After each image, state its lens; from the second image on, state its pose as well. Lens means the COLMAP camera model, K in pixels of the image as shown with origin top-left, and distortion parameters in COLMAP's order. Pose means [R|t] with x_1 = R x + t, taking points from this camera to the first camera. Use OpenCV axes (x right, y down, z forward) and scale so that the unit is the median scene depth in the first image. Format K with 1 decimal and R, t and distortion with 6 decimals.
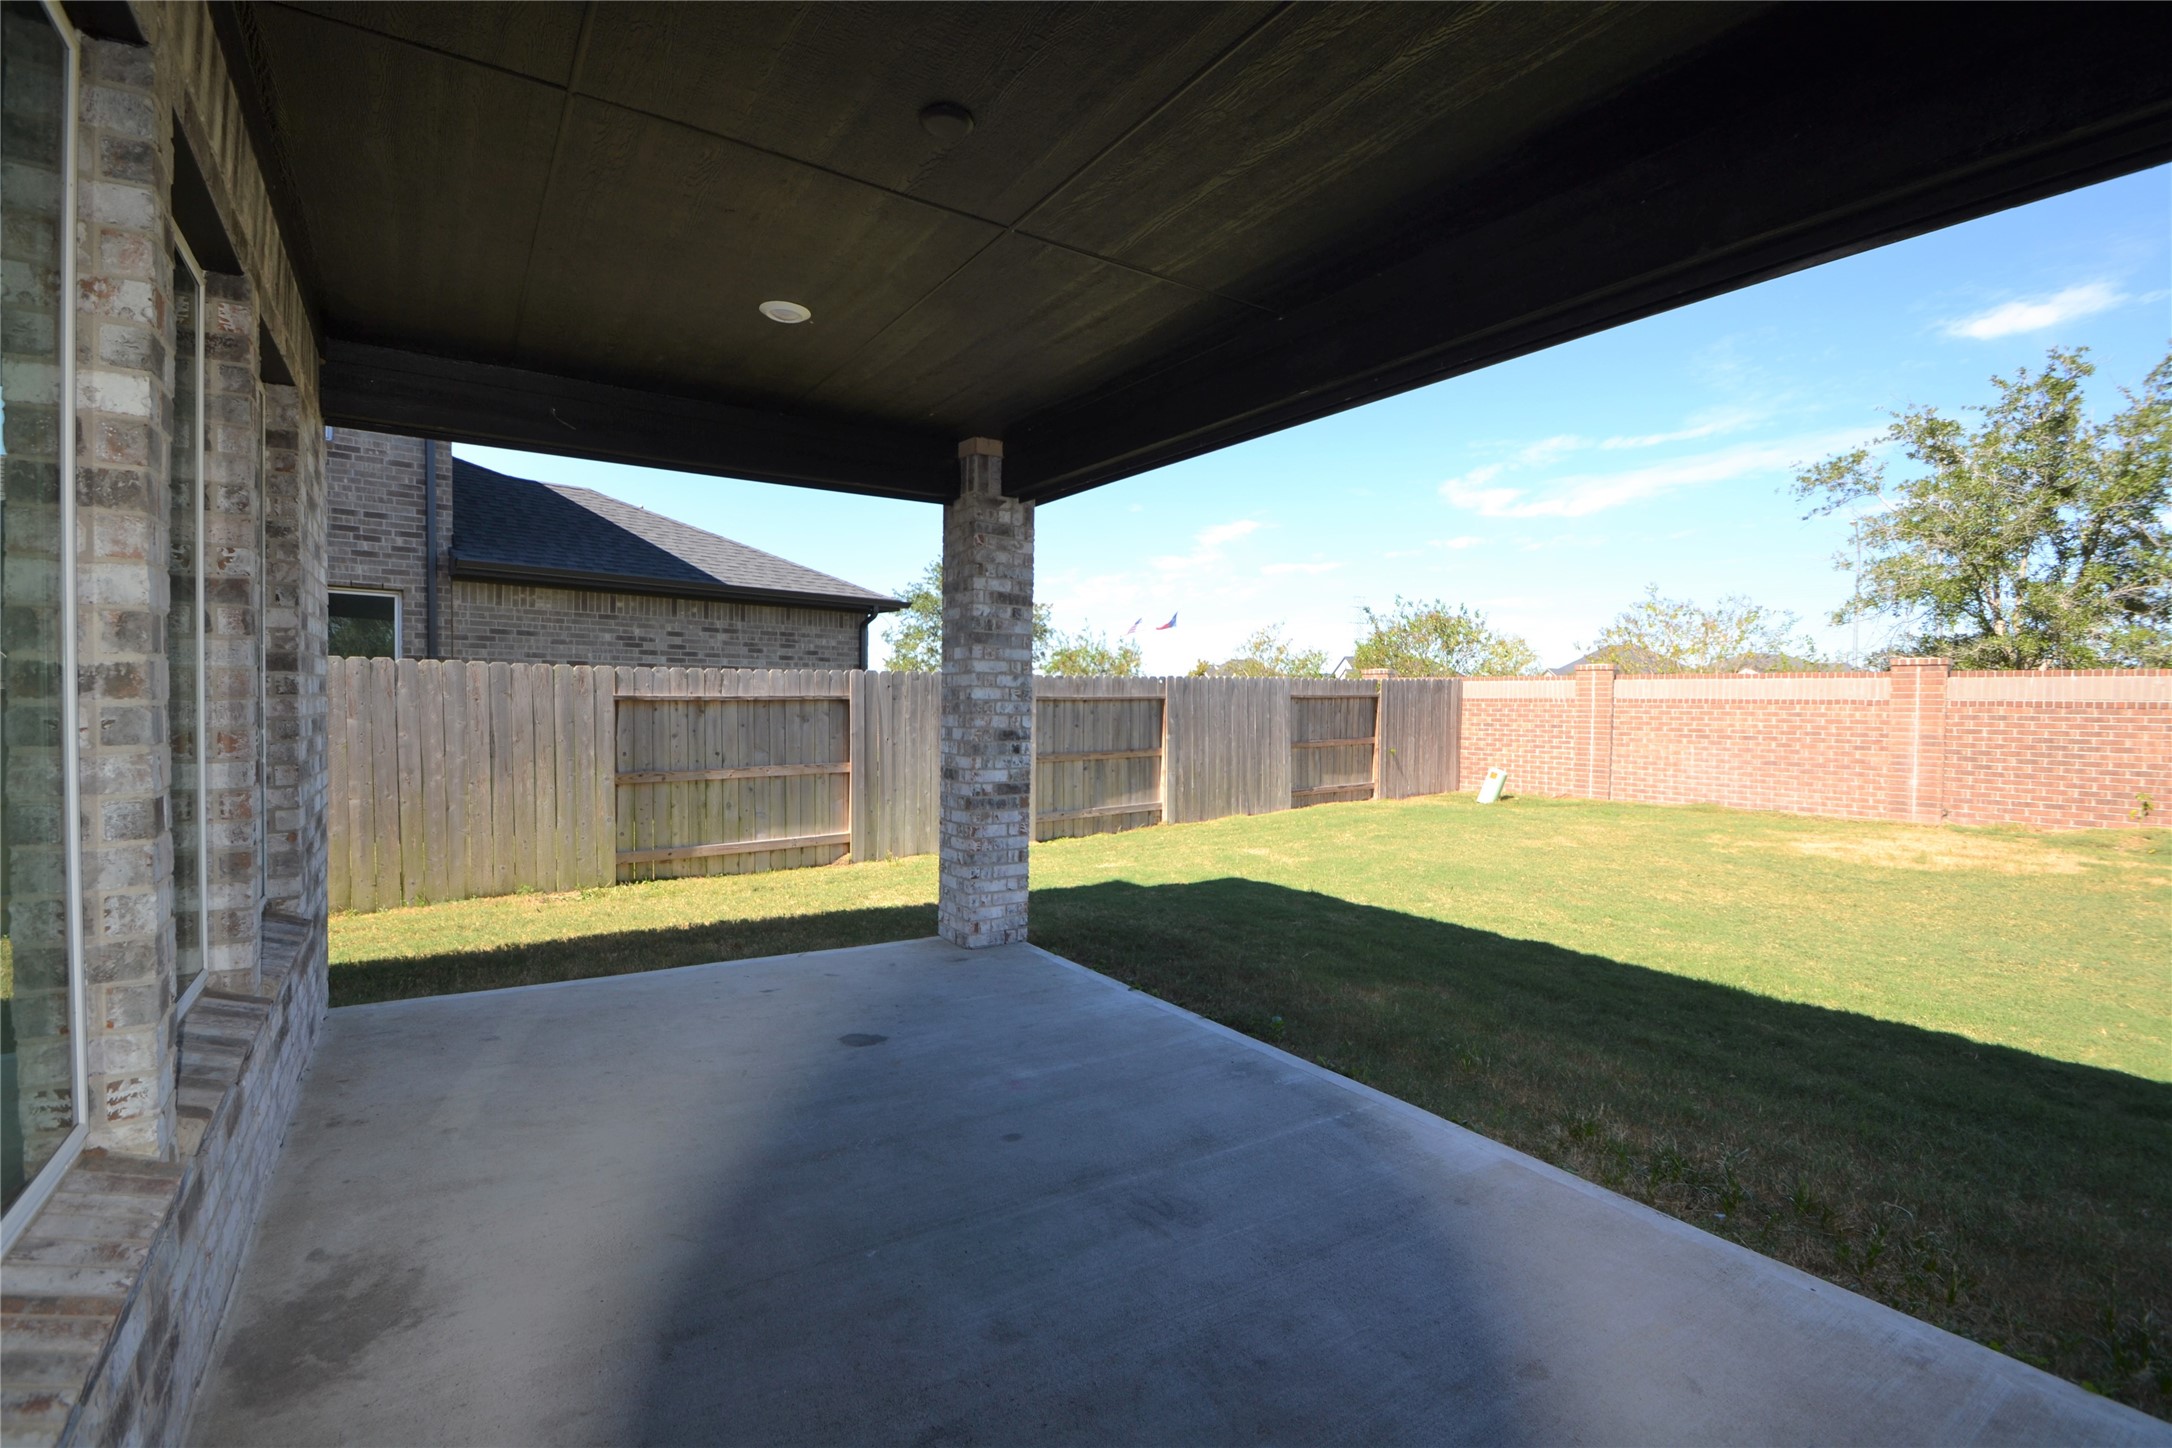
lens RADIAL K [[964.8, 0, 1086.0], [0, 964.8, 724.0], [0, 0, 1]] dist [0.022104, -0.021730]
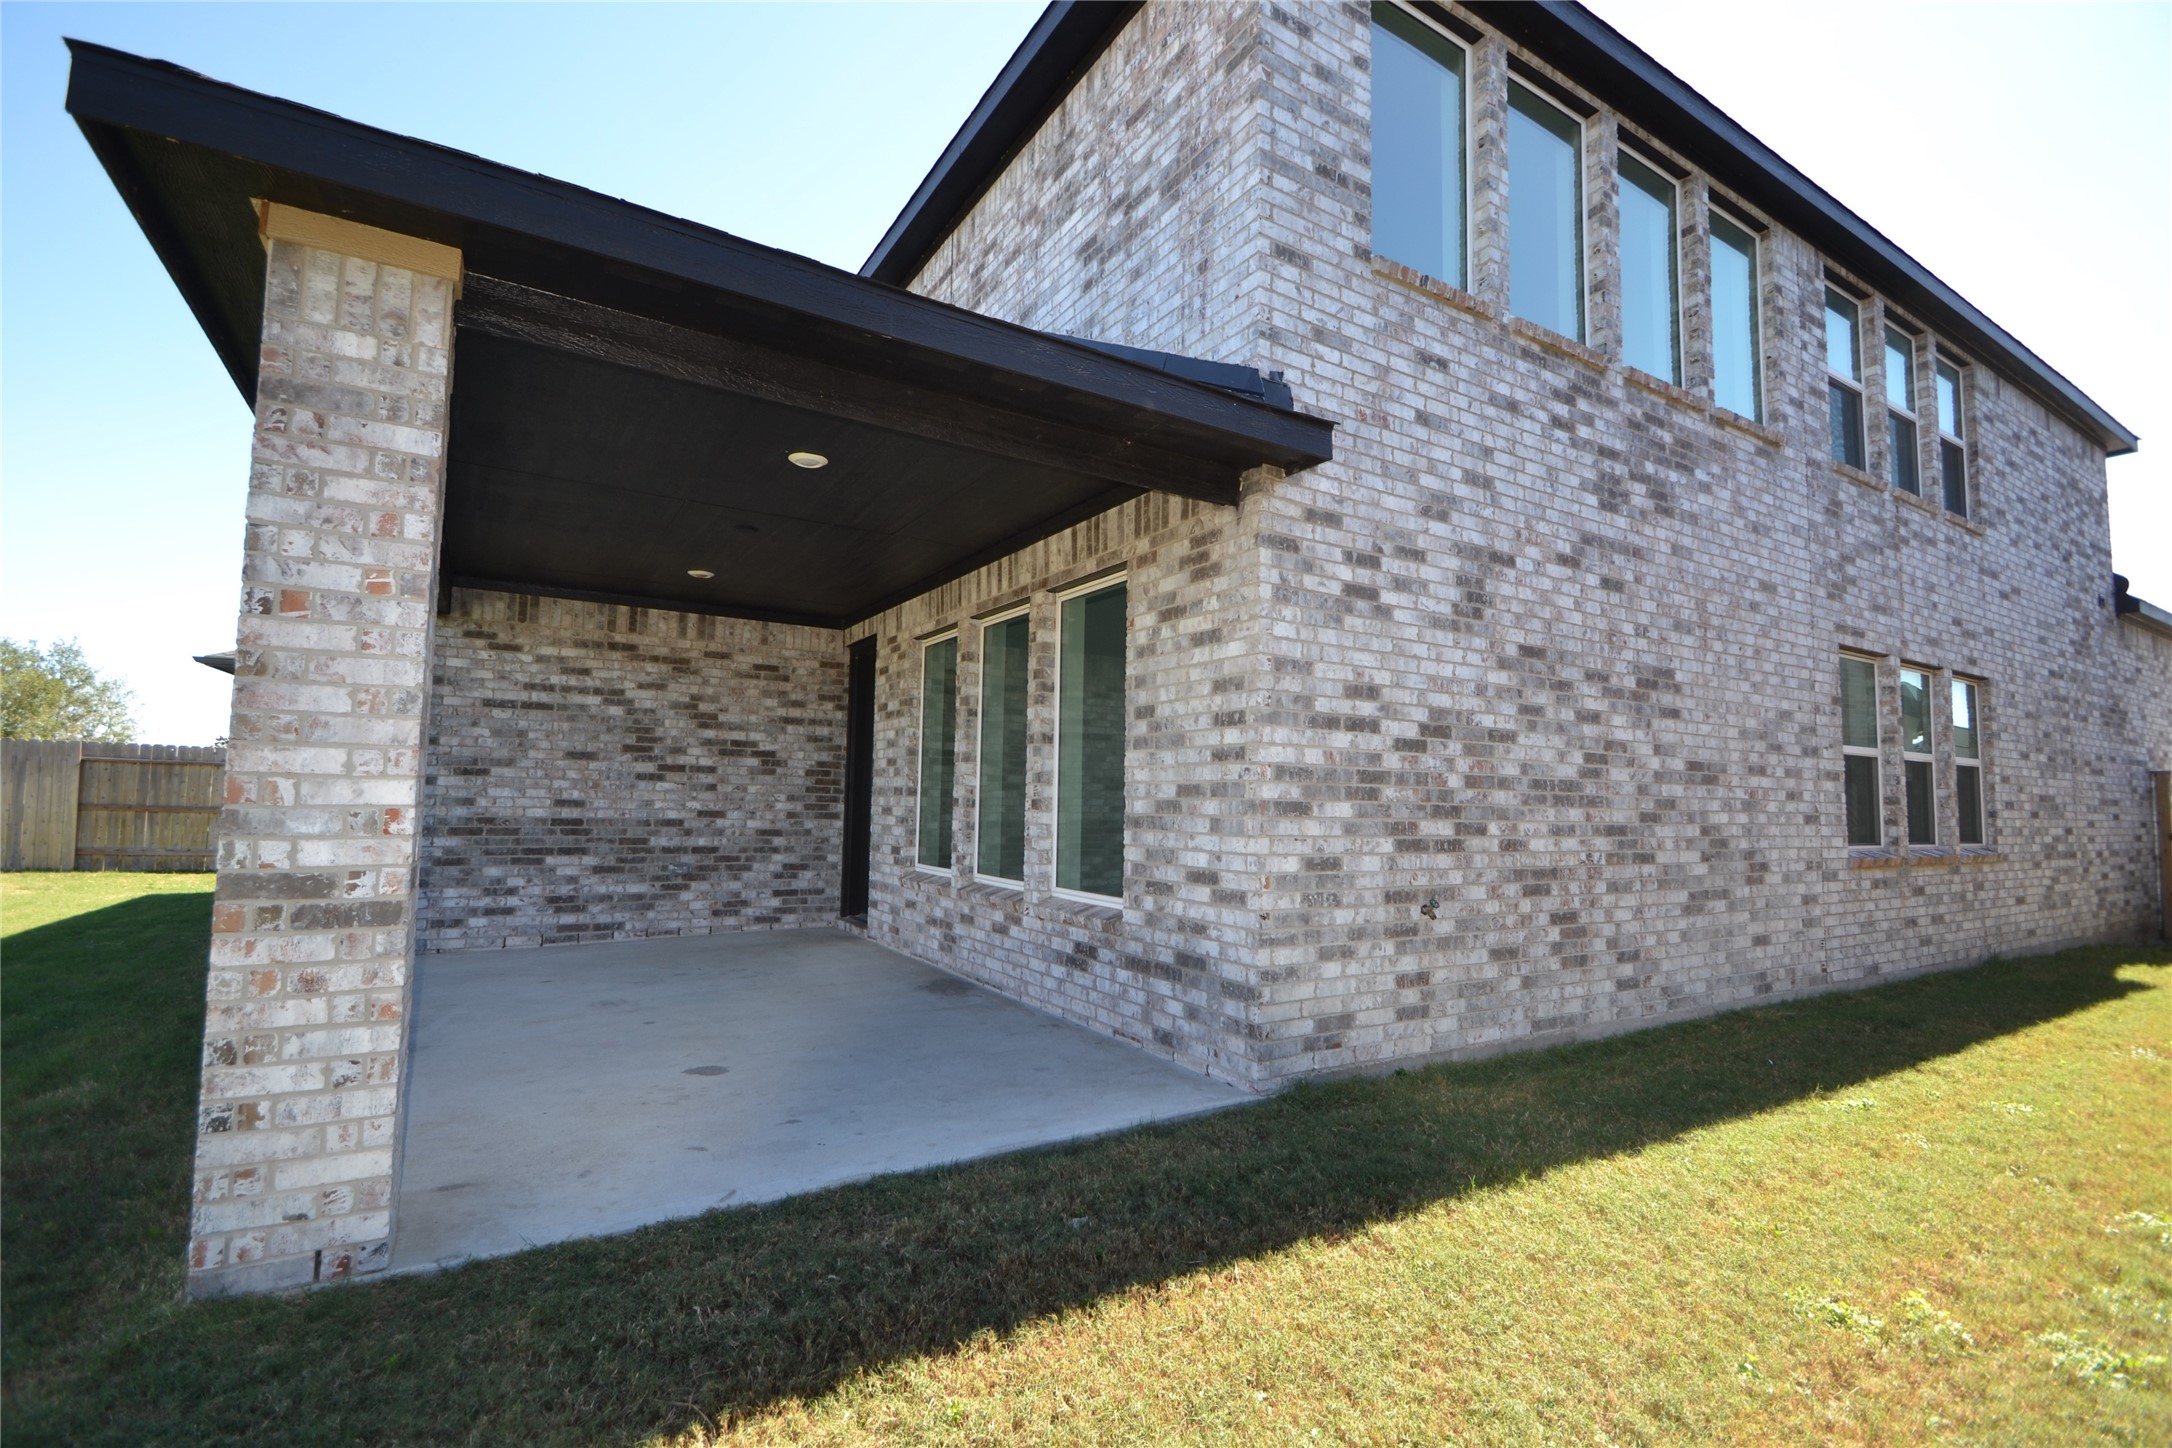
lens RADIAL K [[964.8, 0, 1086.0], [0, 964.8, 724.0], [0, 0, 1]] dist [0.022104, -0.021730]
pose [[-0.998949, -0.020136, 0.041176, -0.661688], [-0.022888, 0.997458, -0.067488, 0.002907], [-0.039712, -0.068360, -0.996870, 2.005720]]
